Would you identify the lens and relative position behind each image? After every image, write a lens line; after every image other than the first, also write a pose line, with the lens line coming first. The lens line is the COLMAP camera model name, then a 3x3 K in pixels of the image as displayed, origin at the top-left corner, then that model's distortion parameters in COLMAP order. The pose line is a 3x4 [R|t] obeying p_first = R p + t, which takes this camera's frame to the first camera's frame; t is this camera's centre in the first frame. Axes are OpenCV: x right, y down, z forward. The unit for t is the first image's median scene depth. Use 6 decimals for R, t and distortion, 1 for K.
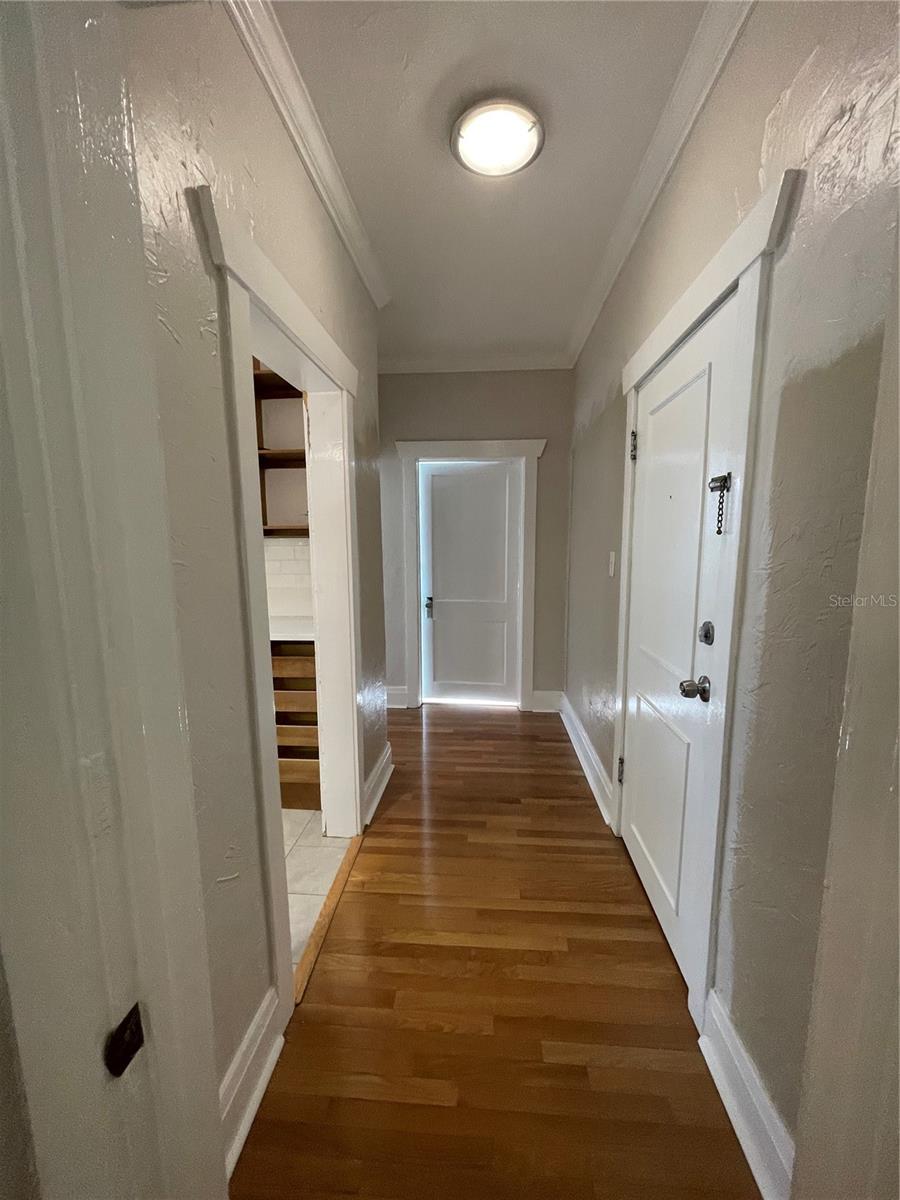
lens RADIAL K [[490.9, 0, 450.0], [0, 490.9, 600.0], [0, 0, 1]] dist [0.011137, -0.000055]
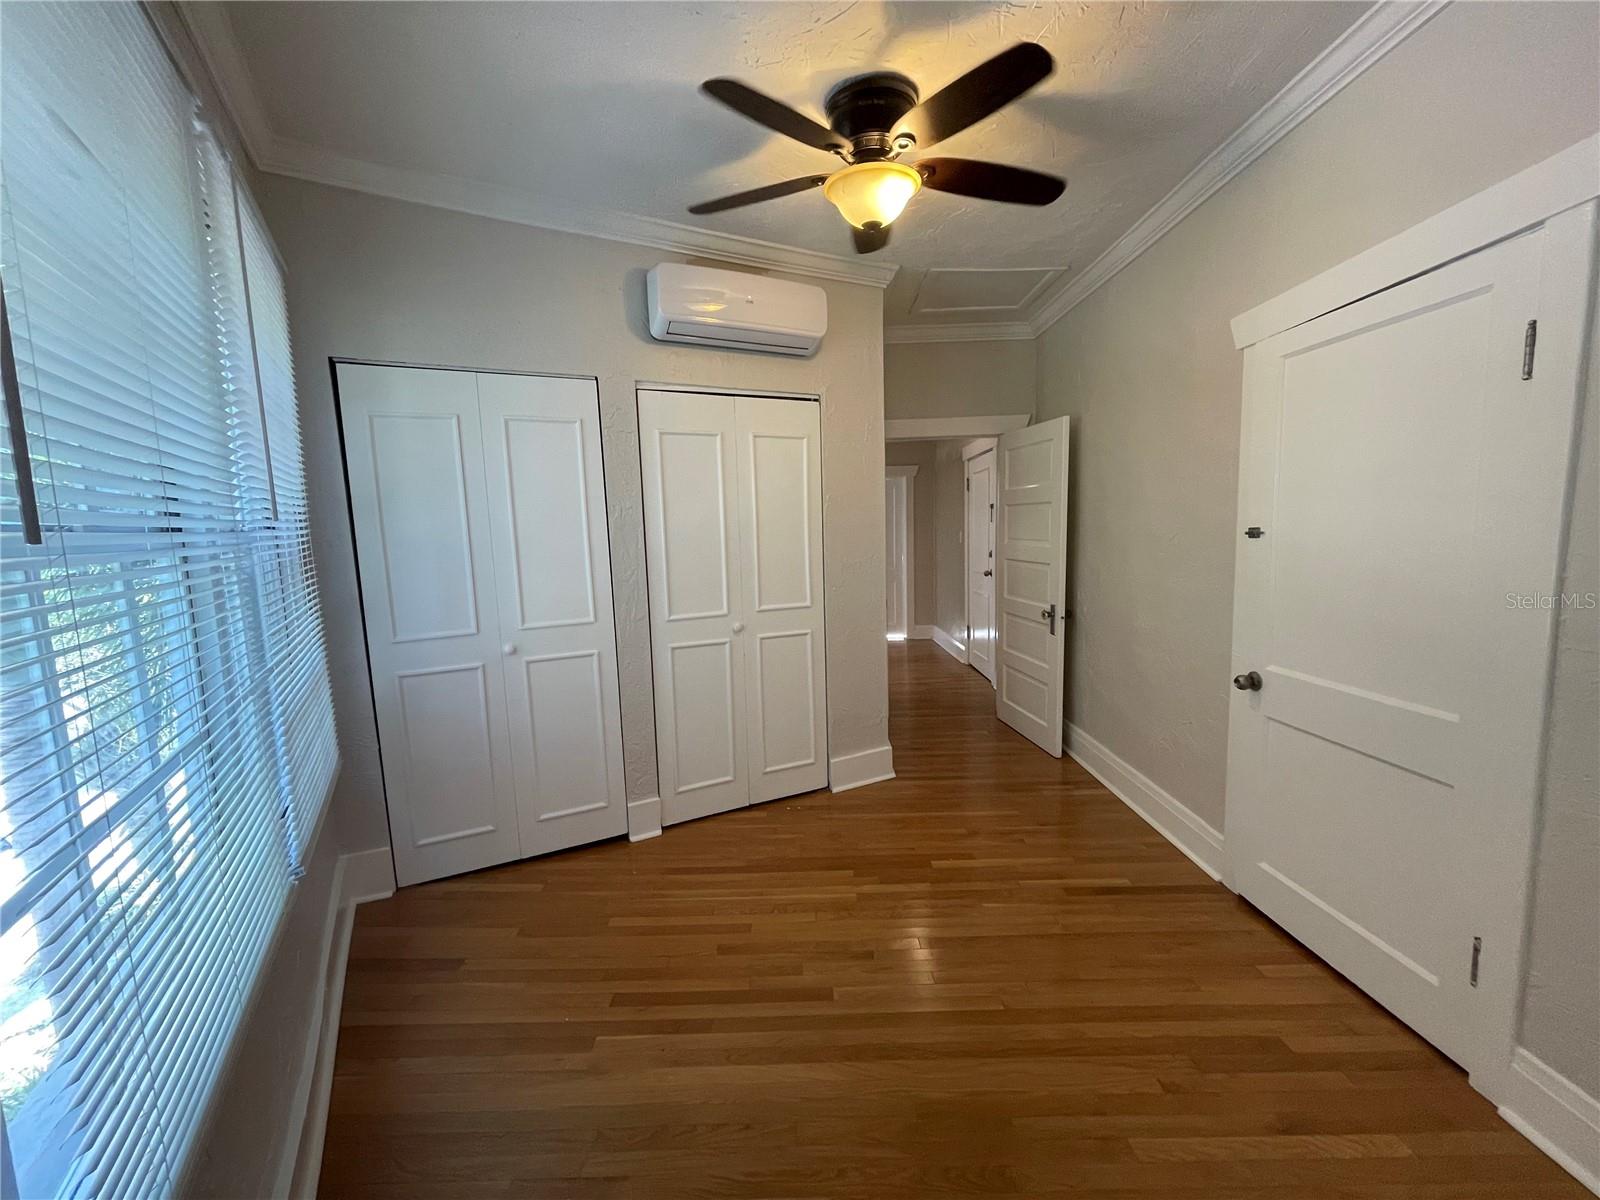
lens RADIAL K [[654.5, 0, 800.0], [0, 654.5, 600.0], [0, 0, 1]] dist [0.011137, -0.000055]
pose [[0.997301, -0.027440, 0.068109, -0.328929], [0.029148, 0.999282, -0.024211, 0.144424], [-0.067395, 0.026130, 0.997384, -1.035210]]
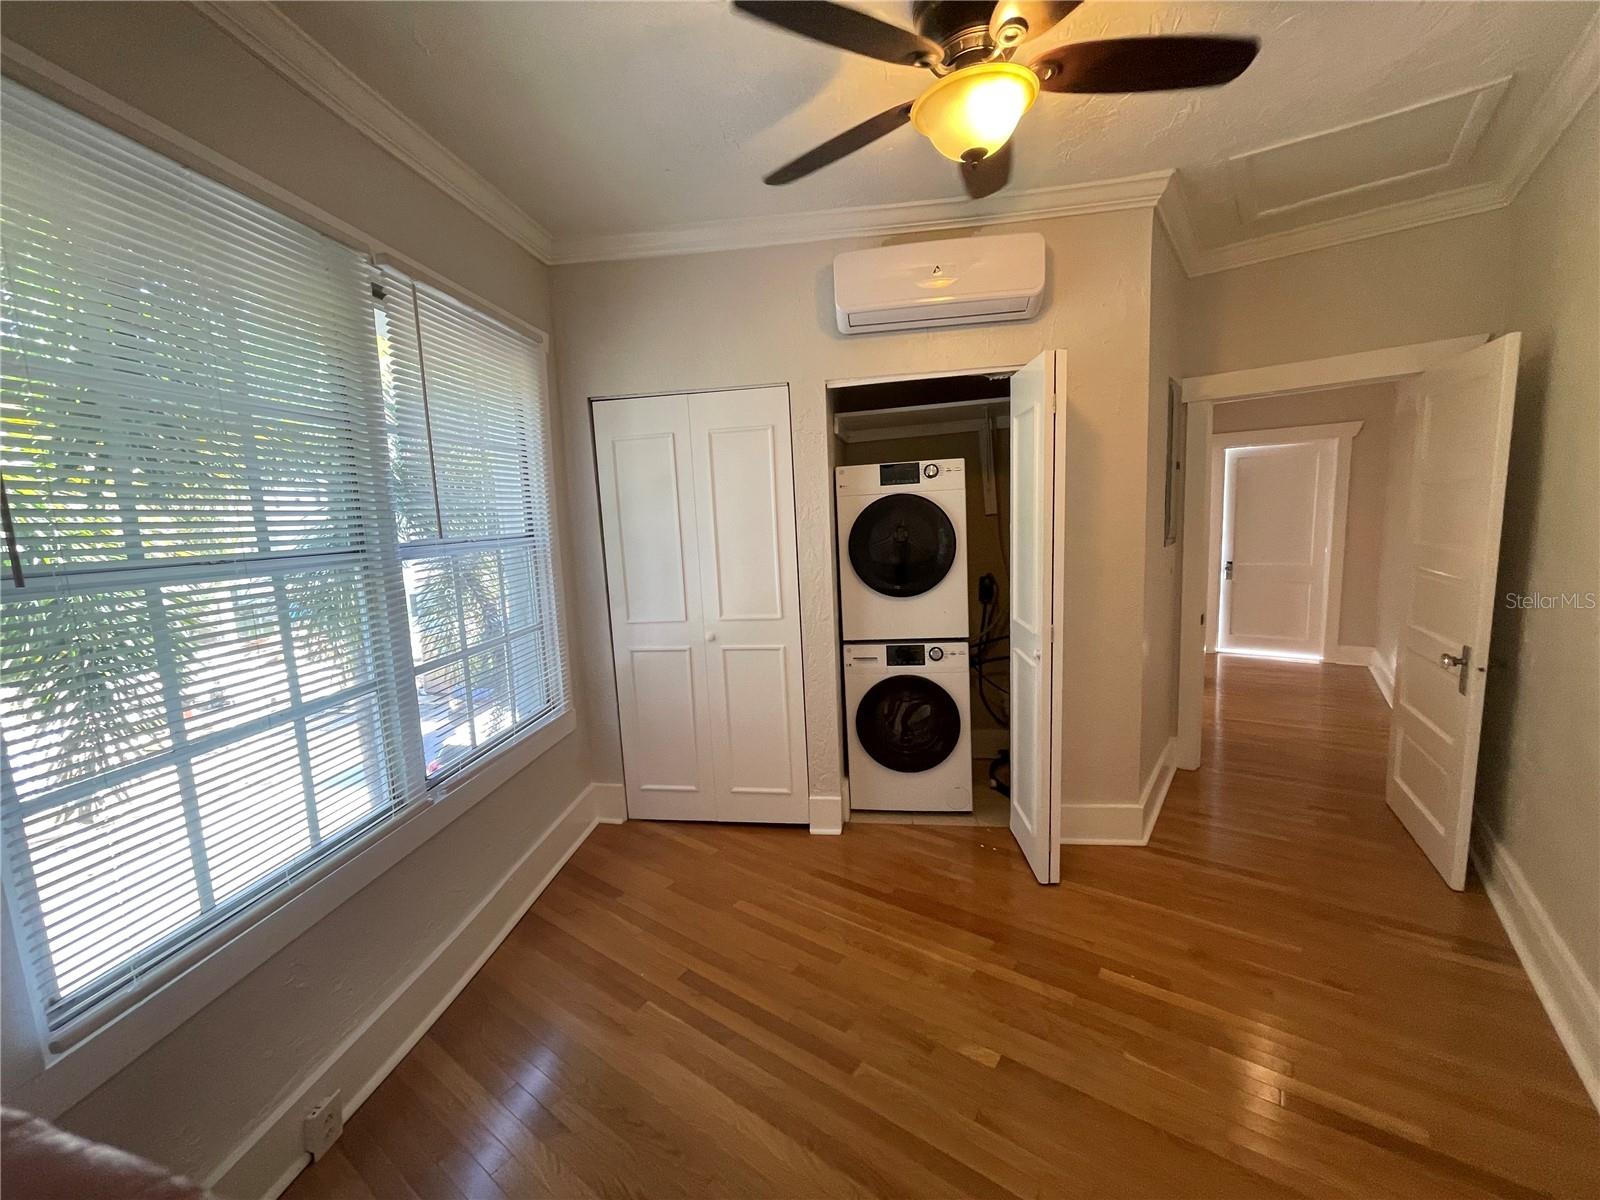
lens RADIAL K [[654.5, 0, 800.0], [0, 654.5, 600.0], [0, 0, 1]] dist [0.011137, -0.000055]
pose [[0.847362, 0.039528, -0.529542, -0.078436], [-0.038854, 0.999168, 0.012409, 0.111811], [0.529592, 0.010060, 0.848193, -0.925820]]
